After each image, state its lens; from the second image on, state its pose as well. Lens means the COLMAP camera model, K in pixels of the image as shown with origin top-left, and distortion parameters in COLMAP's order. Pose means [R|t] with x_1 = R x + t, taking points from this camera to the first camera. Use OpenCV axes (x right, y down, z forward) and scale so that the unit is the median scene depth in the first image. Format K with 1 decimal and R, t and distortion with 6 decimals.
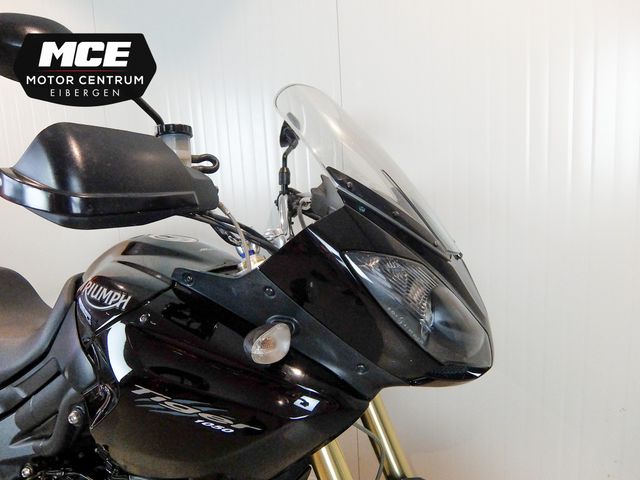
lens RADIAL K [[479.9, 0, 317.6], [0, 479.9, 244.1], [0, 0, 1]] dist [-0.039296, 0.020230]
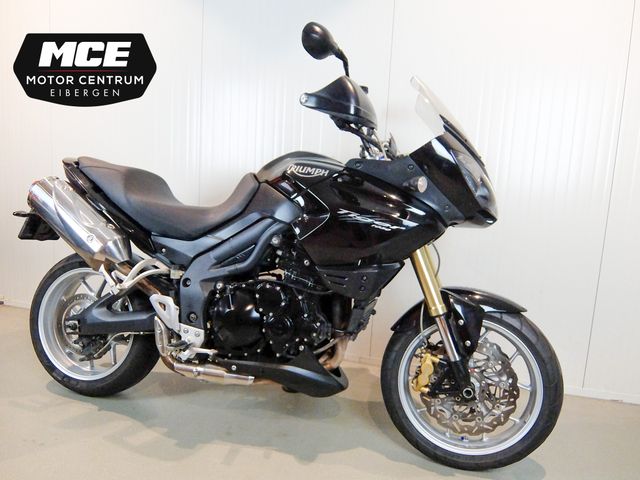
lens RADIAL K [[479.9, 0, 317.4], [0, 479.9, 243.6], [0, 0, 1]] dist [-0.039296, 0.020230]
pose [[0.983457, 0.078941, 0.163033, -0.712386], [-0.075098, 0.996736, -0.029611, 0.455975], [-0.164839, 0.016877, 0.986176, -0.893574]]
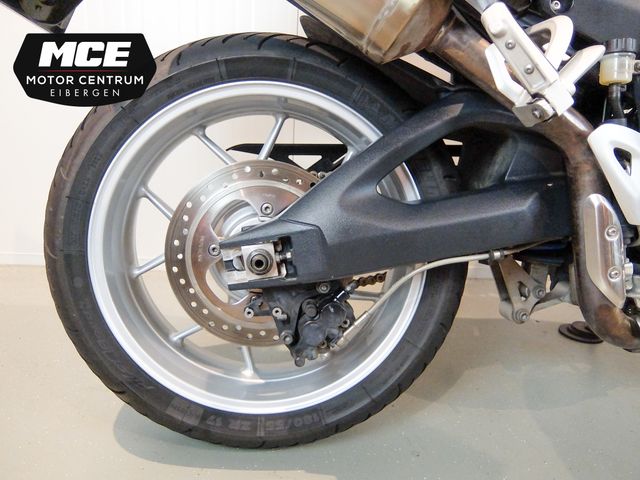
lens RADIAL K [[479.9, 0, 311.8], [0, 479.9, 241.6], [0, 0, 1]] dist [-0.039296, 0.020230]
pose [[0.886866, -0.035327, 0.460675, -1.733242], [-0.006624, 0.995998, 0.089132, 0.781589], [-0.461980, -0.082100, 0.883082, 0.910995]]
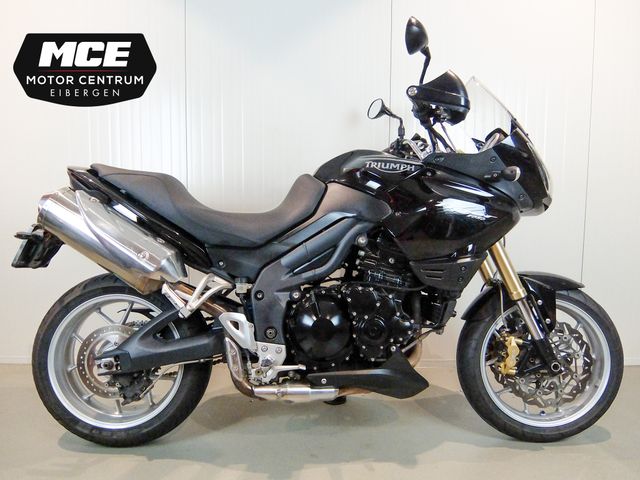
lens RADIAL K [[479.9, 0, 322.8], [0, 479.9, 244.0], [0, 0, 1]] dist [-0.039296, 0.020230]
pose [[0.902080, 0.013812, 0.431348, -1.525016], [0.021346, 0.996836, -0.076560, 0.555468], [-0.431041, 0.078271, 0.898931, -0.554656]]
